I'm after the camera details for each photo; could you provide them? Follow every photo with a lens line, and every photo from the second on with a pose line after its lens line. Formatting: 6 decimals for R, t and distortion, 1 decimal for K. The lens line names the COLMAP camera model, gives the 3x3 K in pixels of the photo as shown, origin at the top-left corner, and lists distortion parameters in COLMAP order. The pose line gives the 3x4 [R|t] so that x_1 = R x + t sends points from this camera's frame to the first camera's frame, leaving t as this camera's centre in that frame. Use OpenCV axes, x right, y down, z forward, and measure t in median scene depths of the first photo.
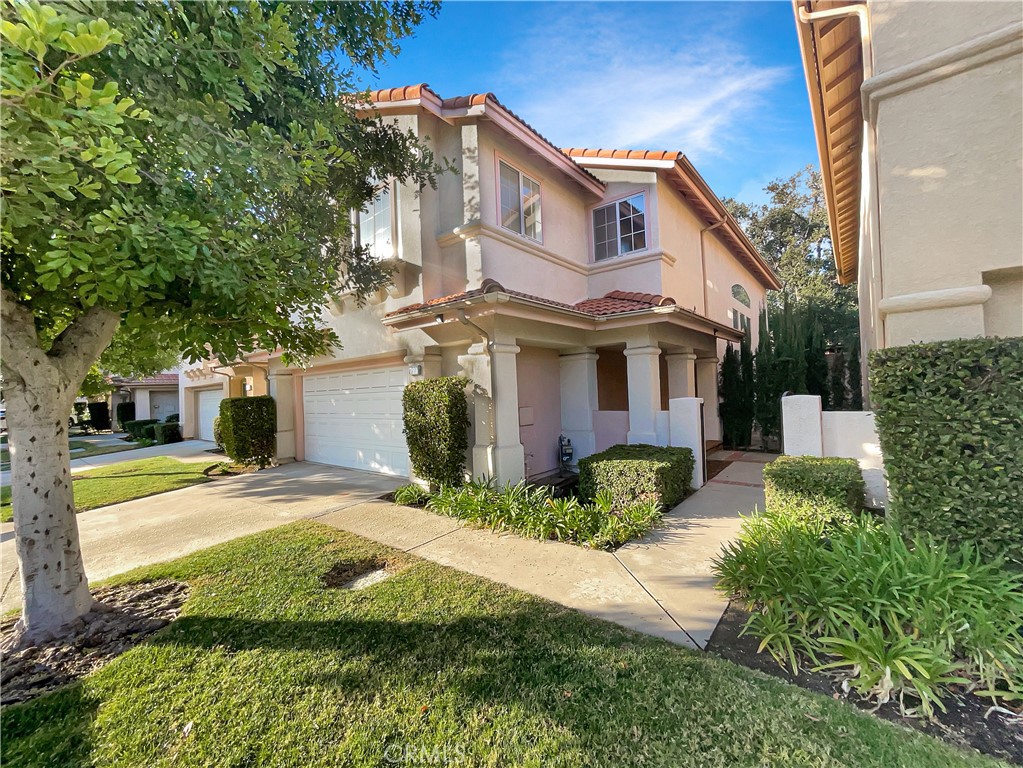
lens RADIAL K [[421.7, 0, 511.5], [0, 421.7, 384.0], [0, 0, 1]] dist [-0.000738, -0.000173]
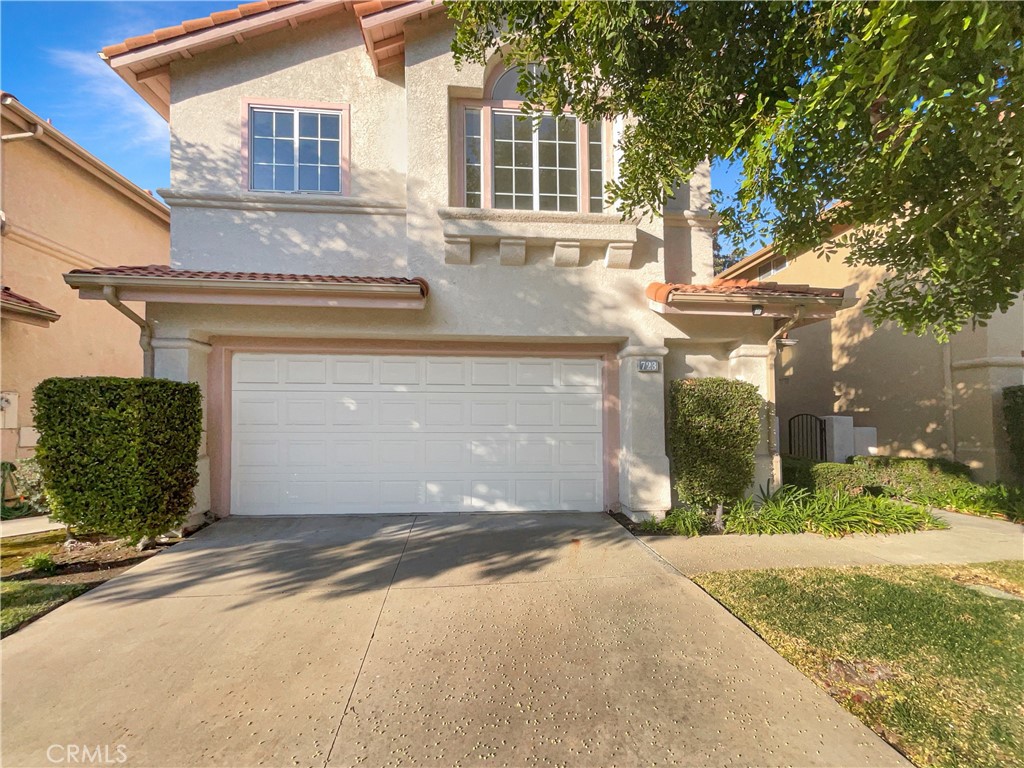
lens RADIAL K [[421.2, 0, 512.0], [0, 421.2, 384.0], [0, 0, 1]] dist [-0.001246, -0.000158]
pose [[0.717932, 0.081675, 0.691306, -0.877986], [-0.041298, 0.996341, -0.074825, 0.065331], [-0.694888, 0.025170, 0.718678, 0.569803]]
